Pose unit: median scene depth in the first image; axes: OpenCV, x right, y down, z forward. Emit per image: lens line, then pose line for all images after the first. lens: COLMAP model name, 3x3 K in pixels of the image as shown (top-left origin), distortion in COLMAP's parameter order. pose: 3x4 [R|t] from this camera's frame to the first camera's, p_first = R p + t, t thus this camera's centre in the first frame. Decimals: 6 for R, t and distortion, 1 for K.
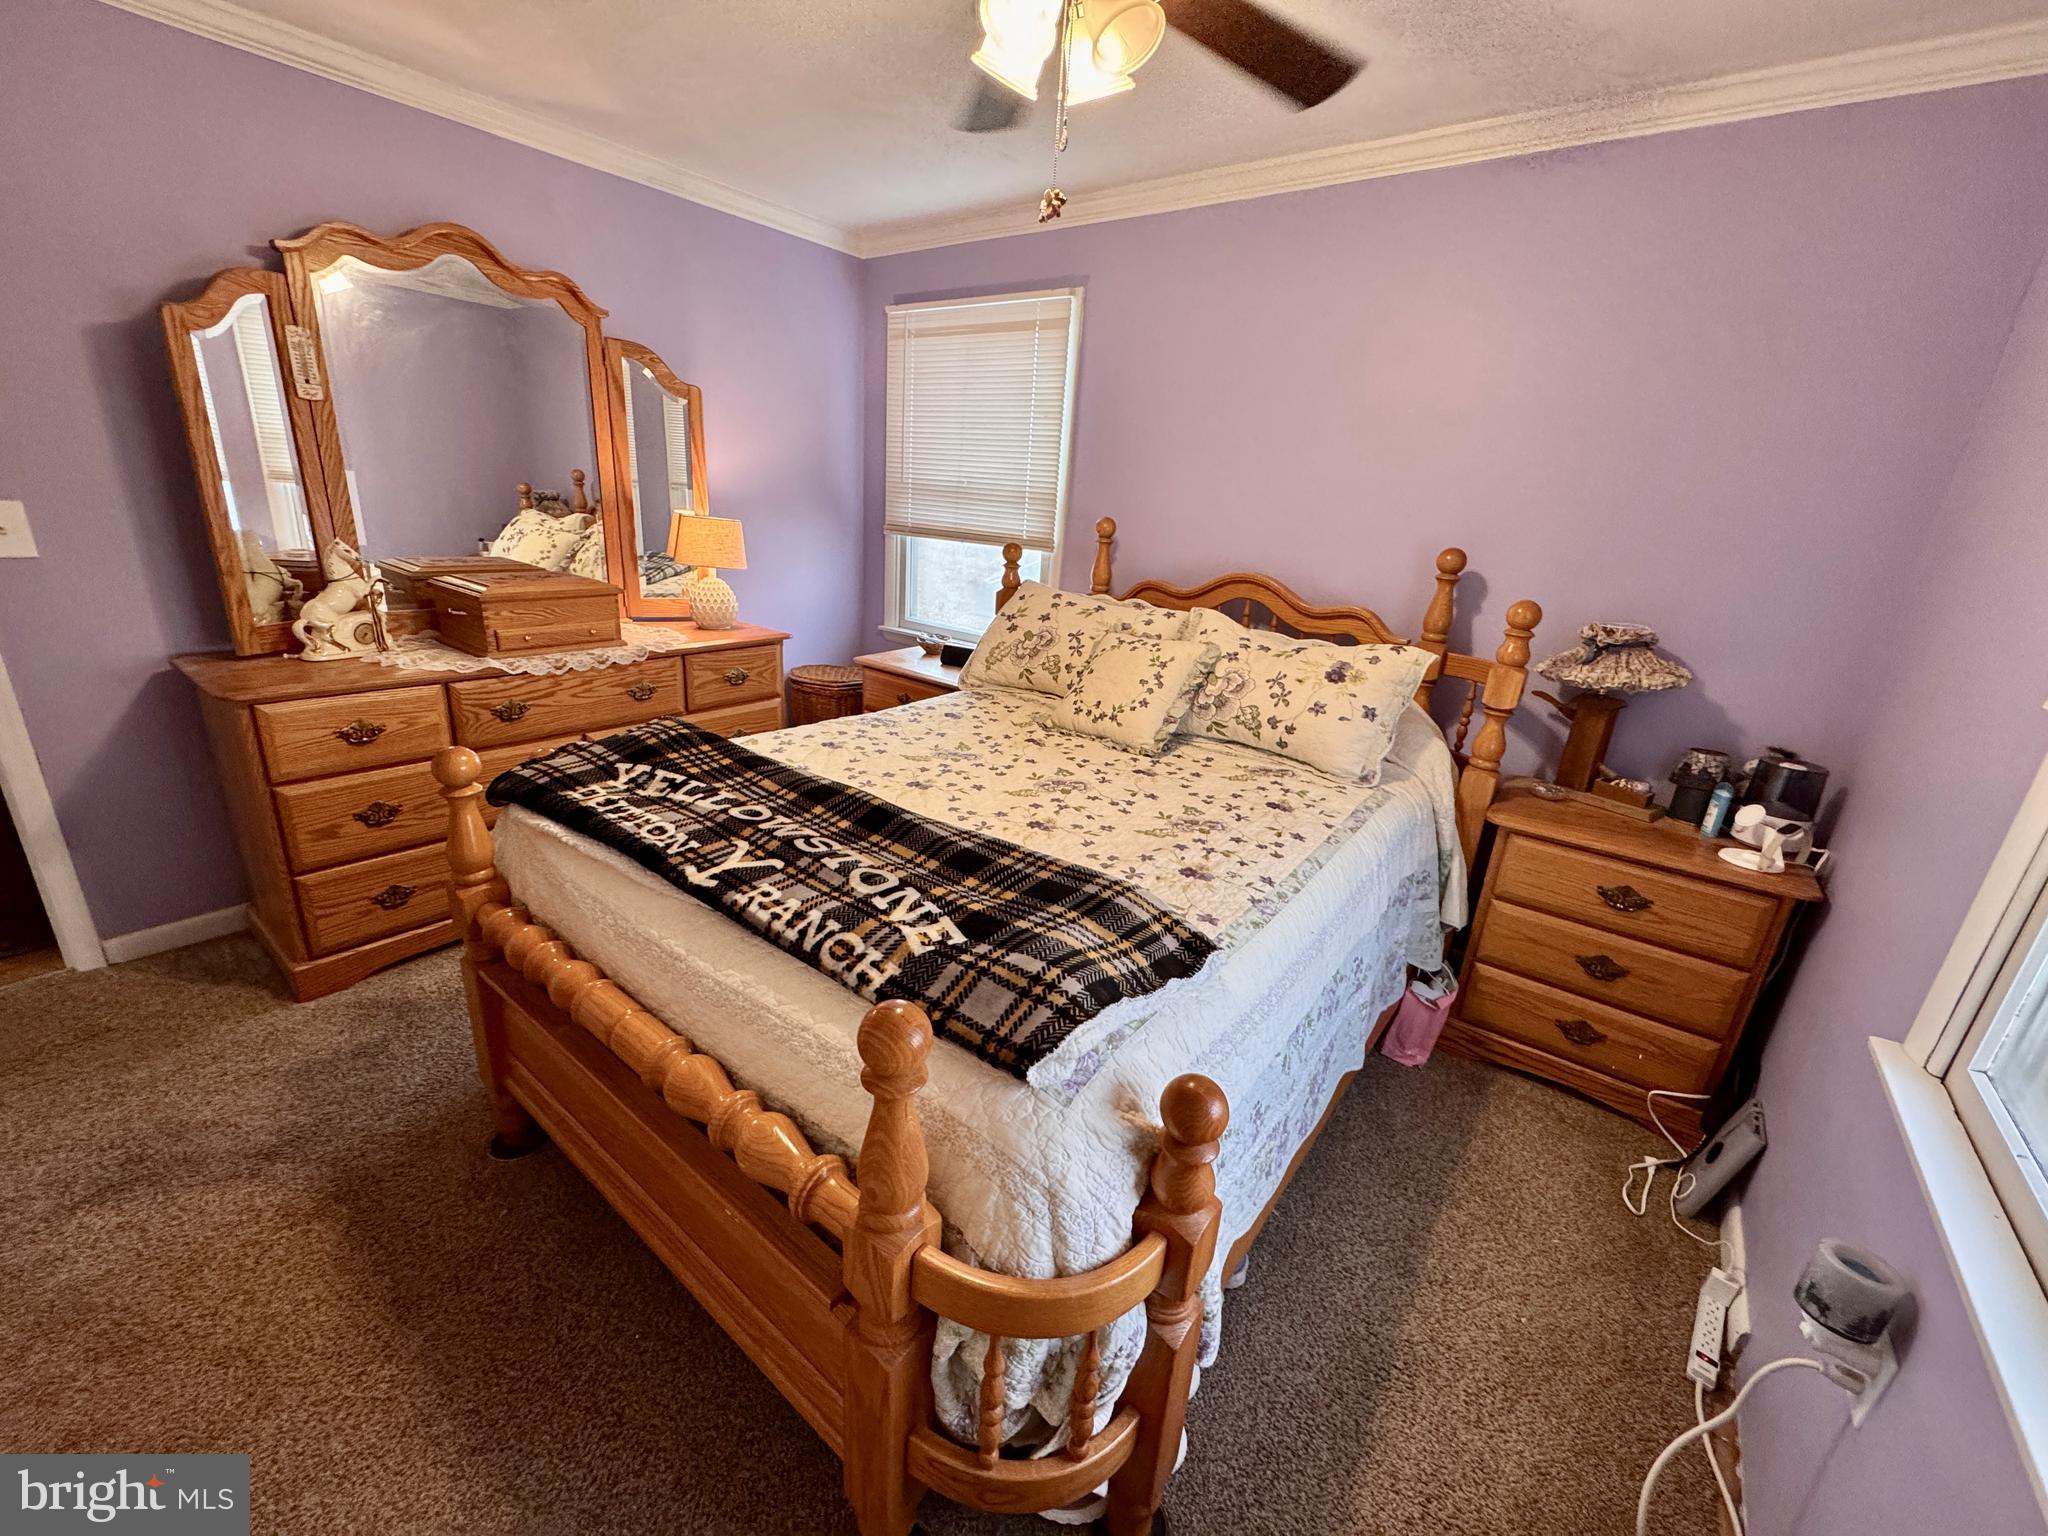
lens RADIAL K [[814.2, 0, 1019.6], [0, 814.2, 766.4], [0, 0, 1]] dist [-0.004358, 0.000469]
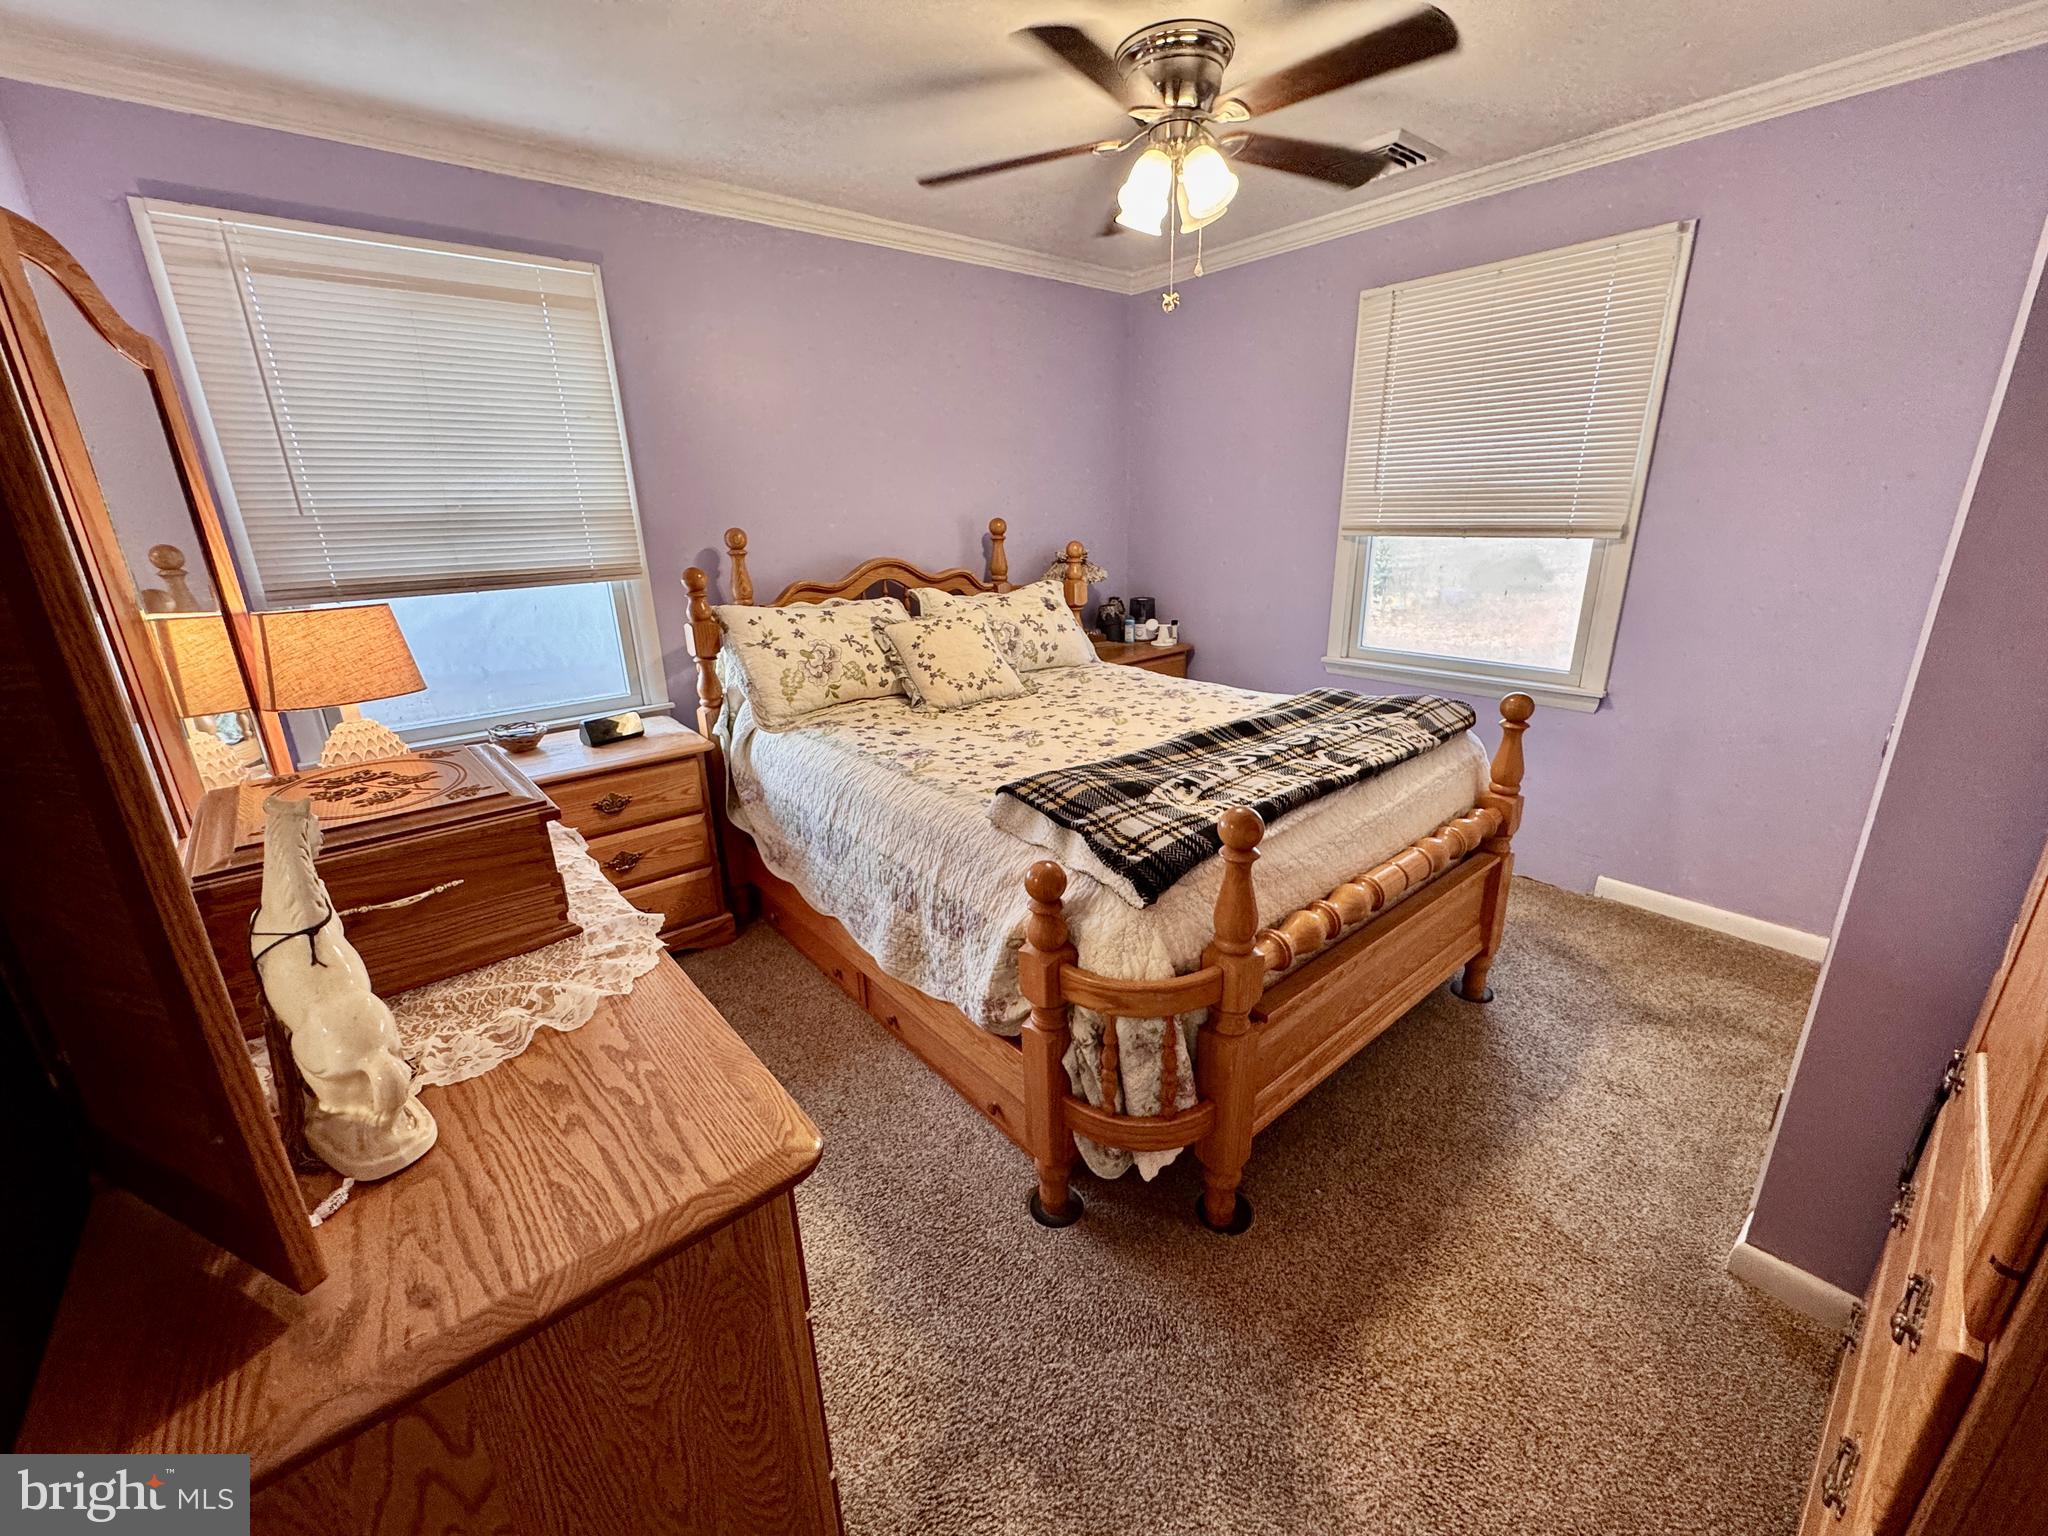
lens RADIAL K [[814.2, 0, 1022.1], [0, 814.2, 766.3], [0, 0, 1]] dist [-0.004358, 0.000469]
pose [[0.211940, -0.367303, 0.905632, -1.369138], [0.349754, 0.893814, 0.280659, -0.359238], [-0.912553, 0.257266, 0.317901, 0.804951]]
